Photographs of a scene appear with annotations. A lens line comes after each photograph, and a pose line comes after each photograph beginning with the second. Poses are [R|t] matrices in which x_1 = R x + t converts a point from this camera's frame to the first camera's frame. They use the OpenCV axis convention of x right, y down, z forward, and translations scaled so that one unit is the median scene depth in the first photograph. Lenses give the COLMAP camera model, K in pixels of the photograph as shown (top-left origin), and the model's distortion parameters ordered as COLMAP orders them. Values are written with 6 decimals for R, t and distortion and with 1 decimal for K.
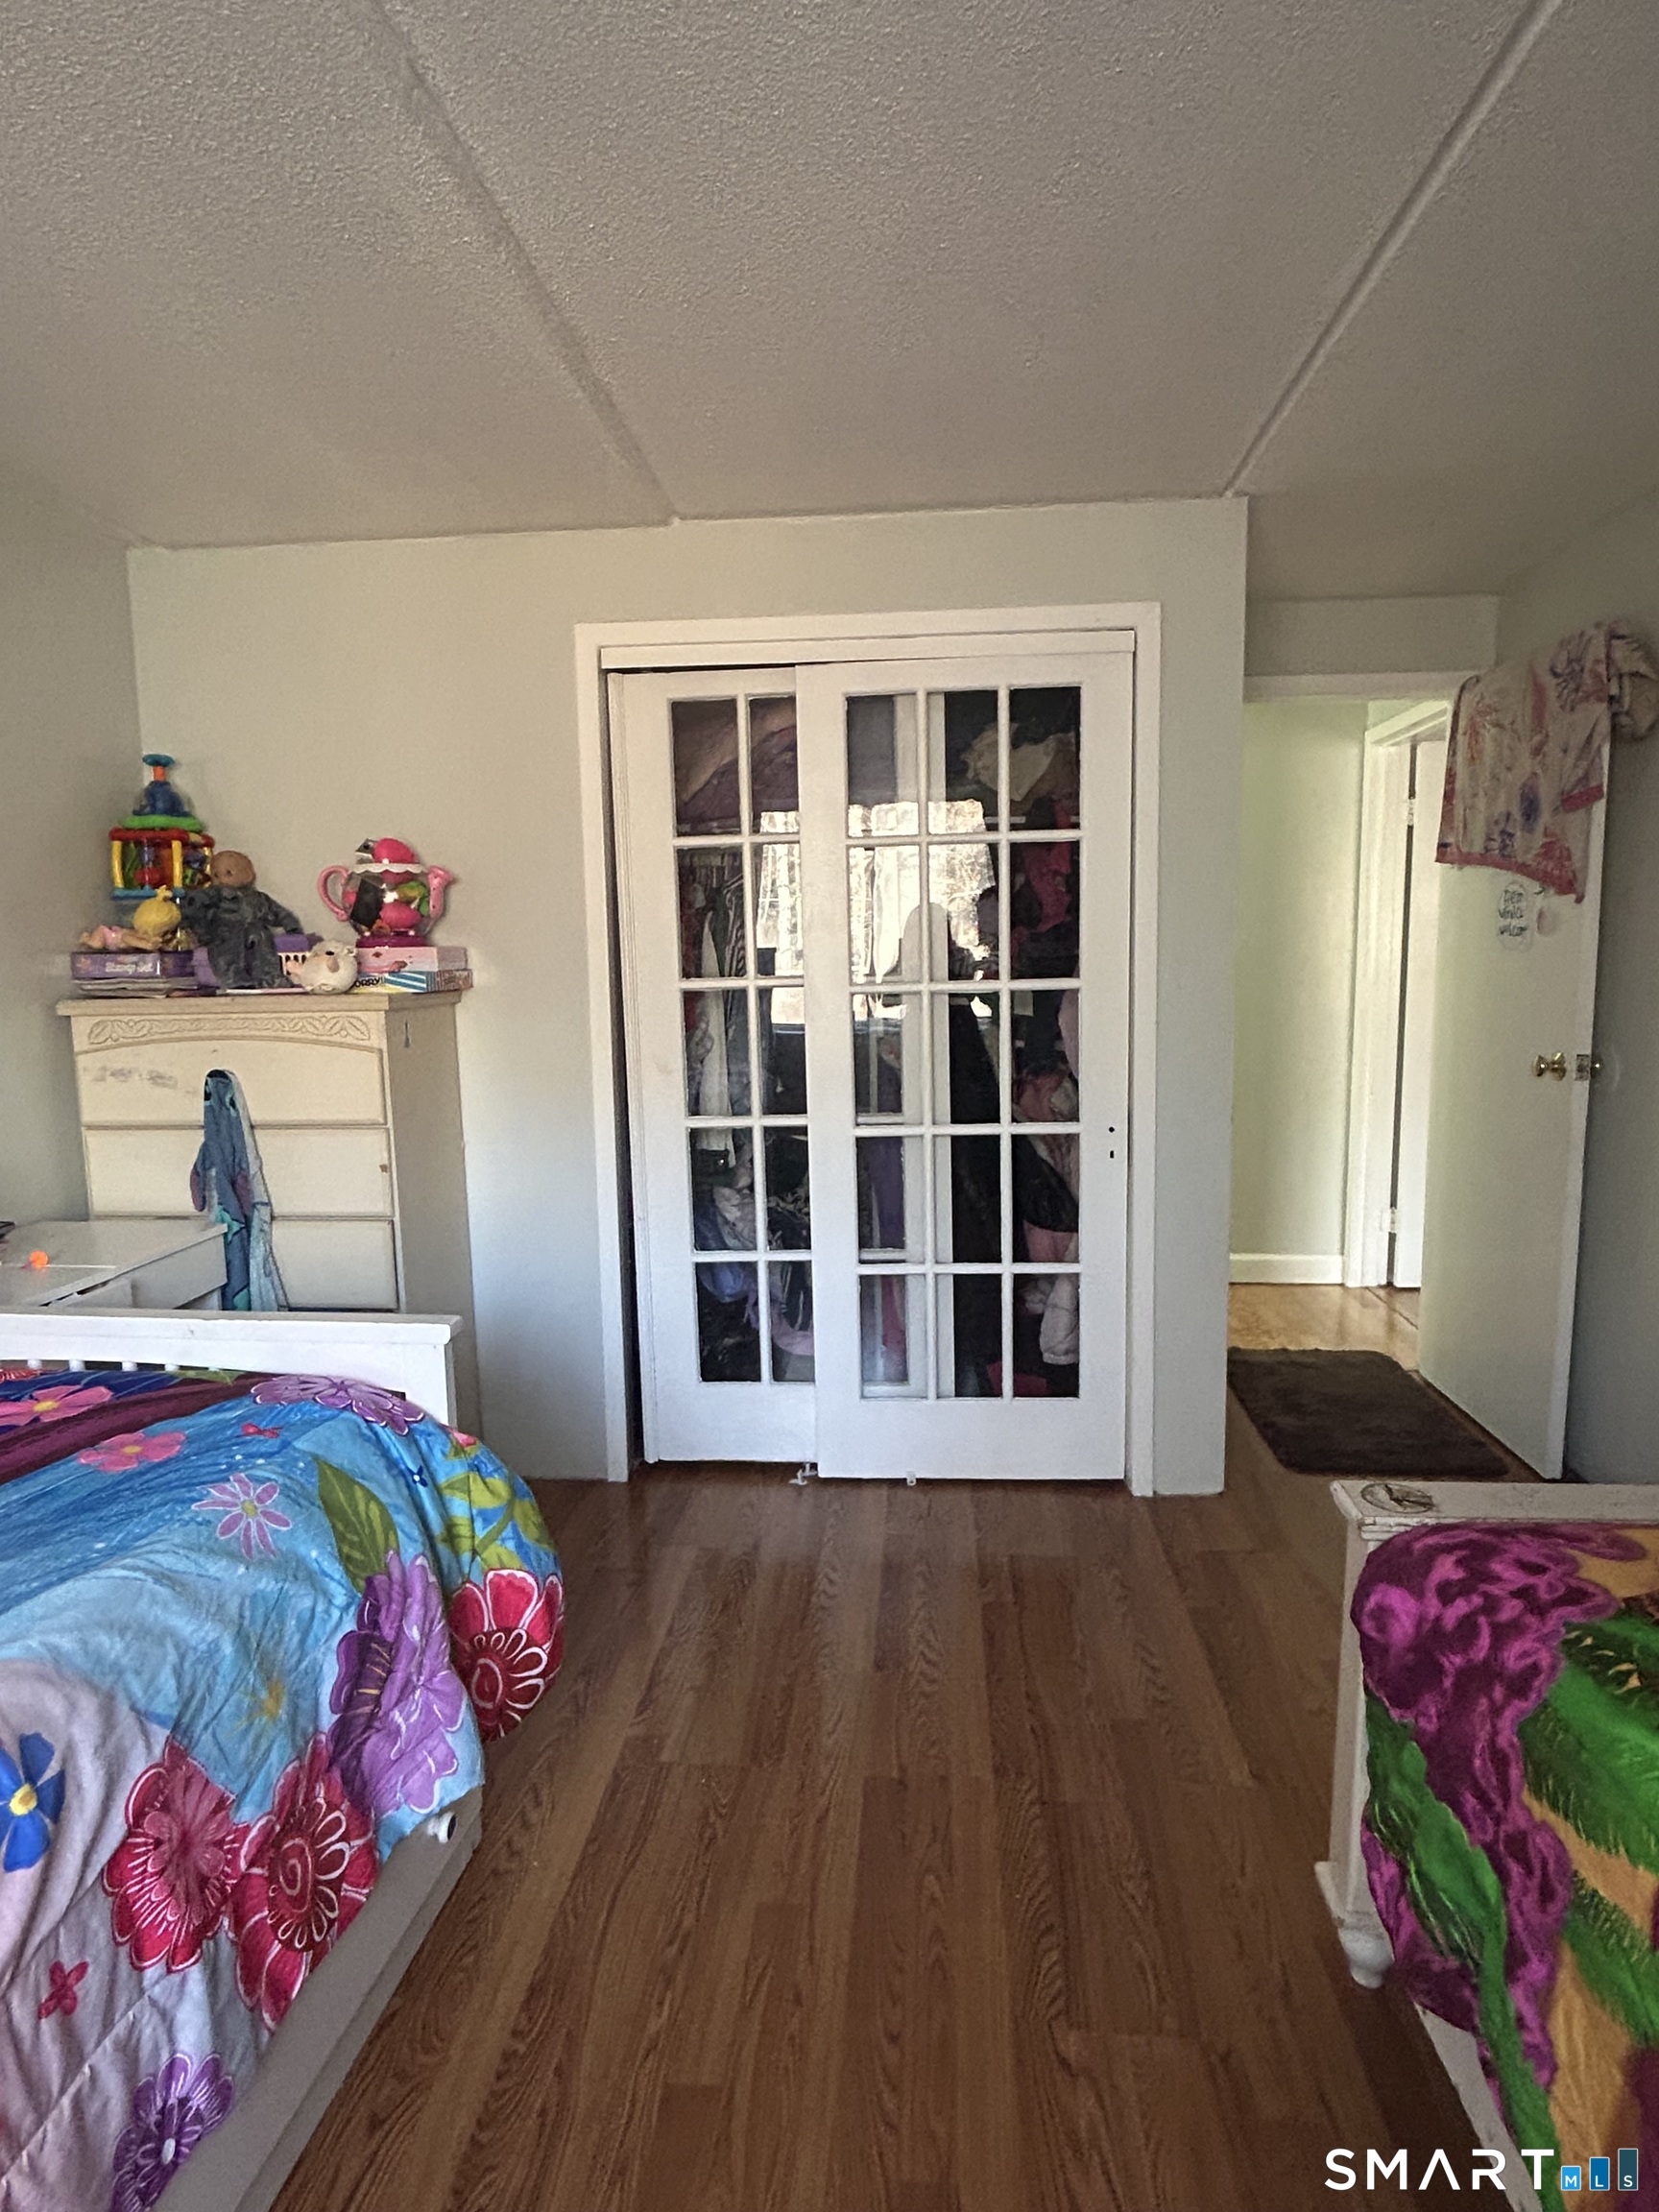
lens RADIAL K [[1224.4, 0, 828.6], [0, 1224.4, 1114.8], [0, 0, 1]] dist [-0.011228, 0.004381]
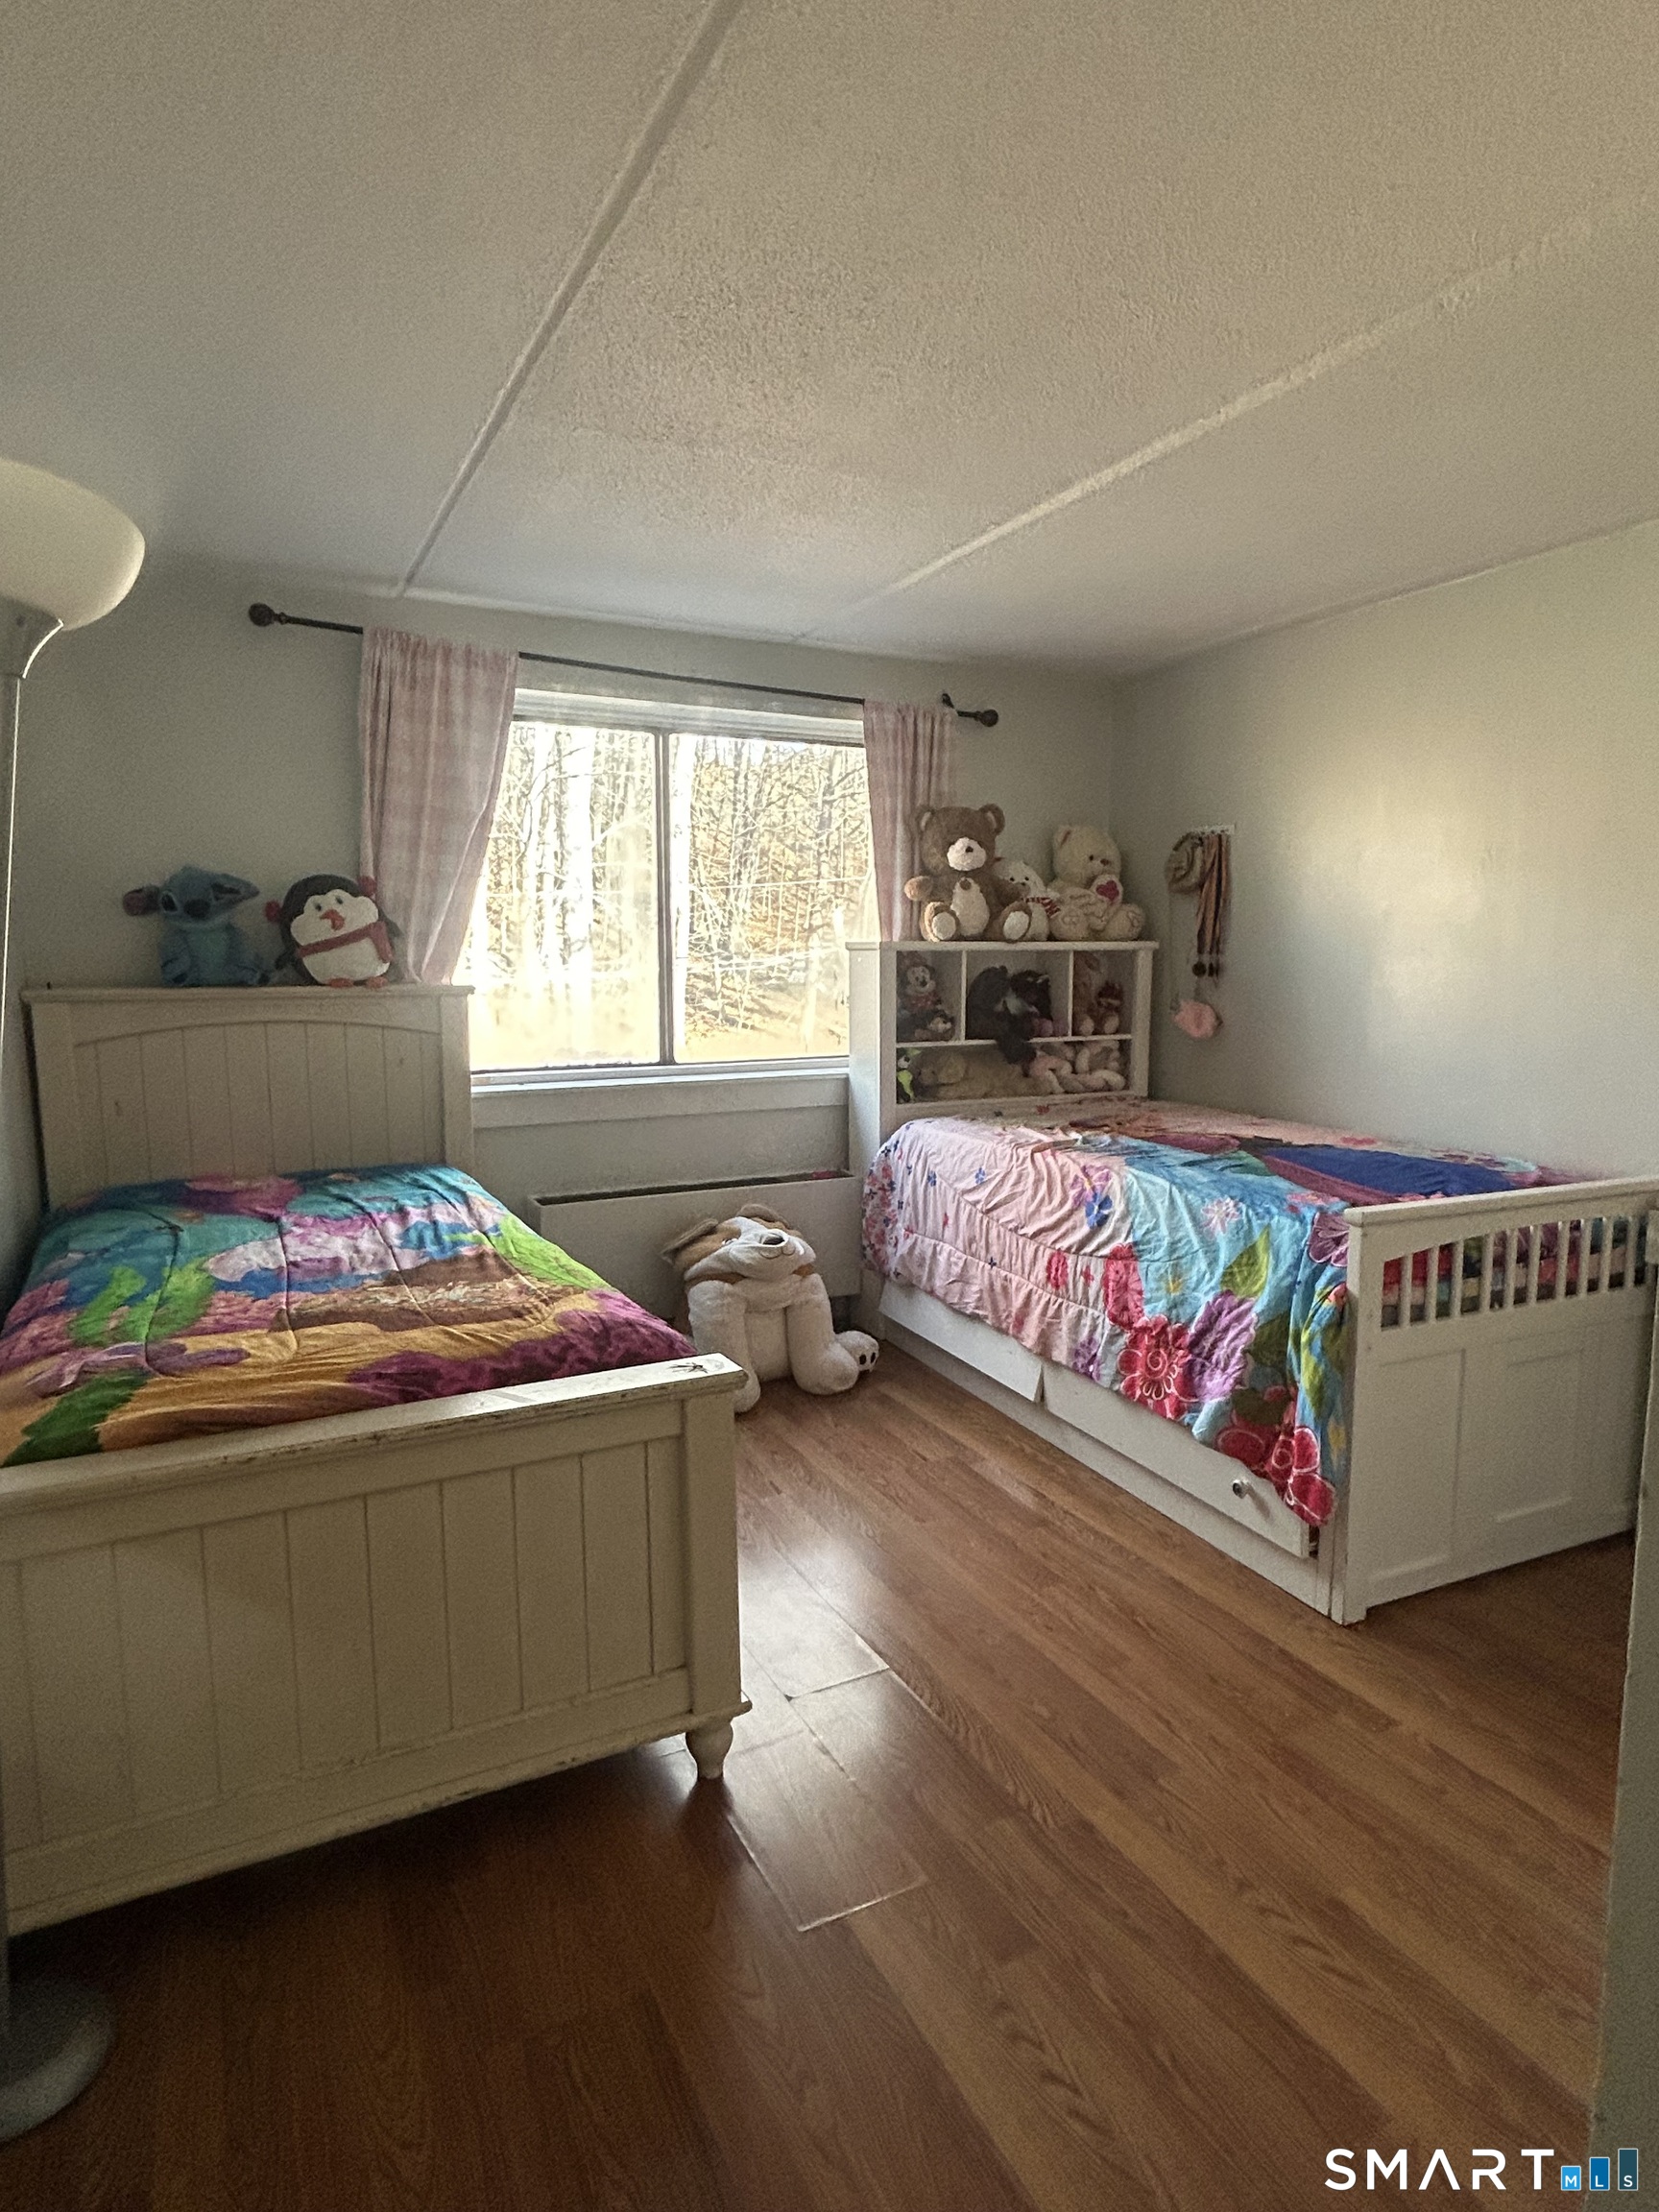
lens RADIAL K [[1224.4, 0, 824.9], [0, 1224.4, 1105.8], [0, 0, 1]] dist [-0.011228, 0.004381]
pose [[-0.849441, 0.078926, -0.521747, 1.113746], [-0.053322, 0.970852, 0.233675, -0.280961], [0.524982, 0.226314, -0.820473, 2.293858]]
